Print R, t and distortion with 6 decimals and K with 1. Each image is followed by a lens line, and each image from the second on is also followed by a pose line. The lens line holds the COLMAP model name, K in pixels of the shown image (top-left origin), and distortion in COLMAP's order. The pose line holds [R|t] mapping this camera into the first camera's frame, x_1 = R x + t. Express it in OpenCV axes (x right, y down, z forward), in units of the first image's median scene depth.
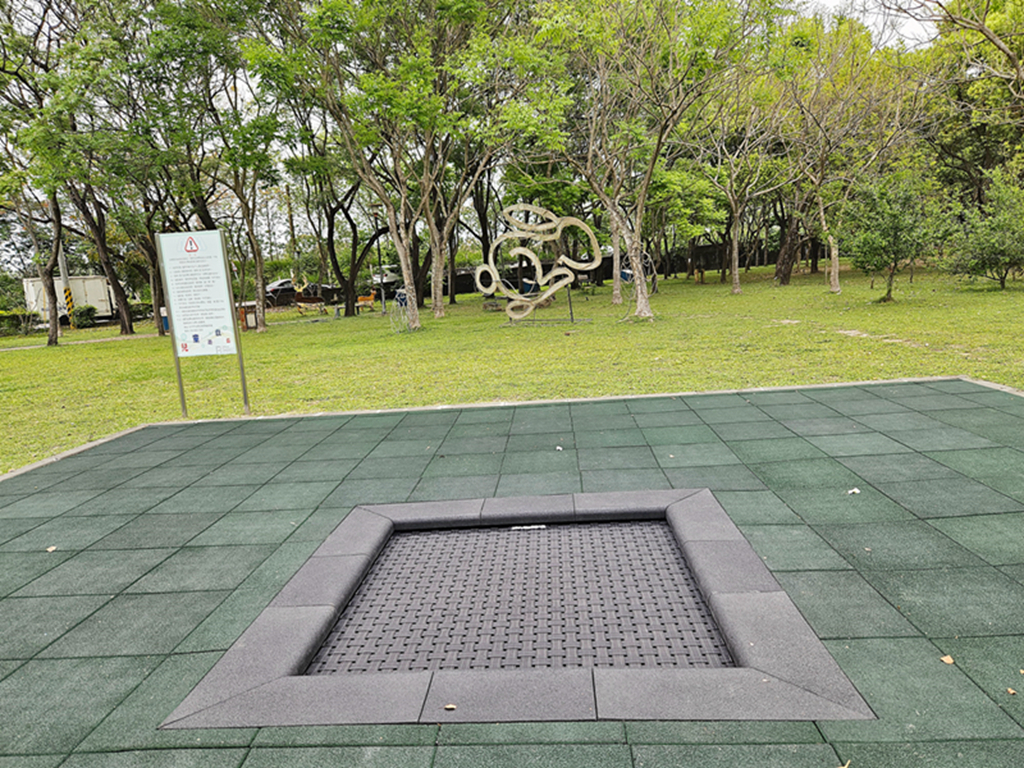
lens RADIAL K [[684.8, 0, 521.1], [0, 684.8, 403.4], [0, 0, 1]] dist [0.057954, -0.050181]
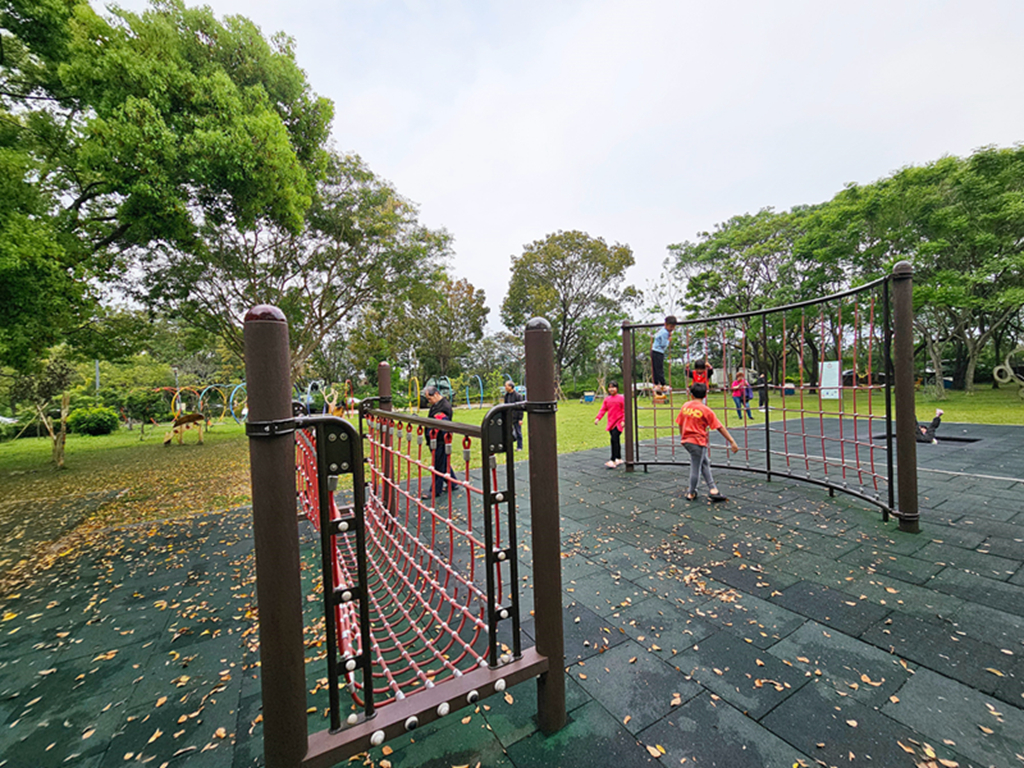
lens RADIAL K [[419.6, 0, 514.5], [0, 419.6, 387.1], [0, 0, 1]] dist [-0.011167, 0.005017]
pose [[0.544876, 0.043444, -0.837390, 0.303881], [-0.148735, 0.987828, -0.045530, 0.147082], [0.825220, 0.149358, 0.544706, -1.059020]]
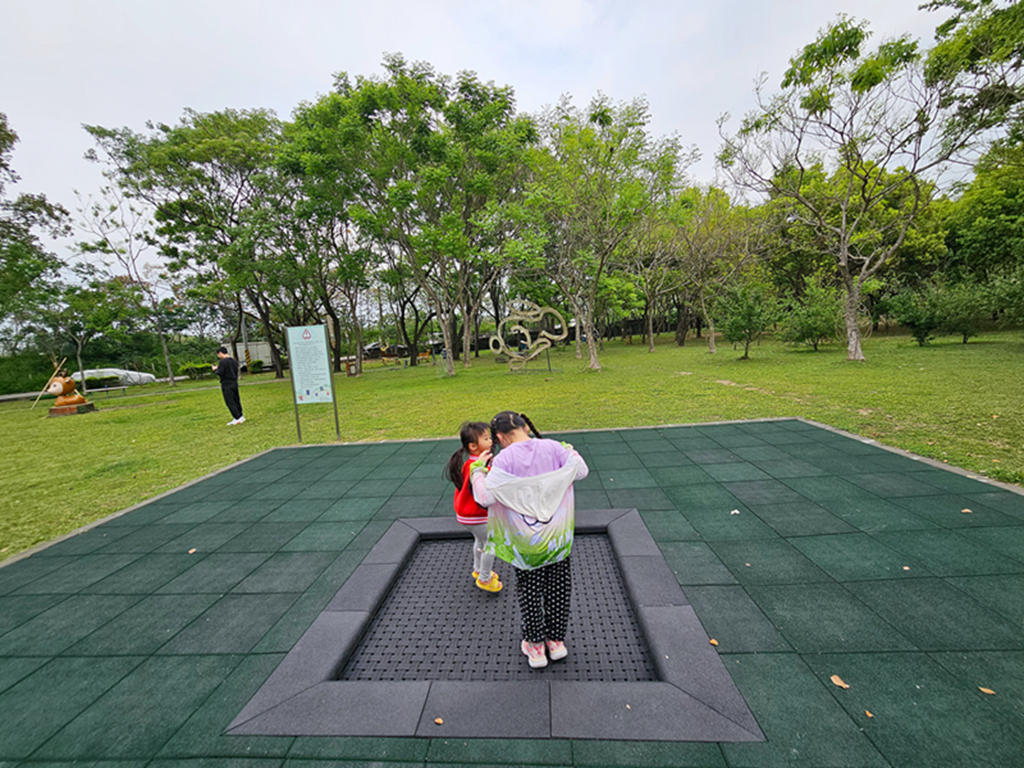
lens RADIAL K [[419.6, 0, 514.5], [0, 419.6, 387.1], [0, 0, 1]] dist [-0.011167, 0.005017]
pose [[0.999861, -0.002387, -0.016486, 0.017434], [0.001383, 0.998160, -0.060626, -0.047791], [0.016600, 0.060594, 0.998024, 0.054691]]
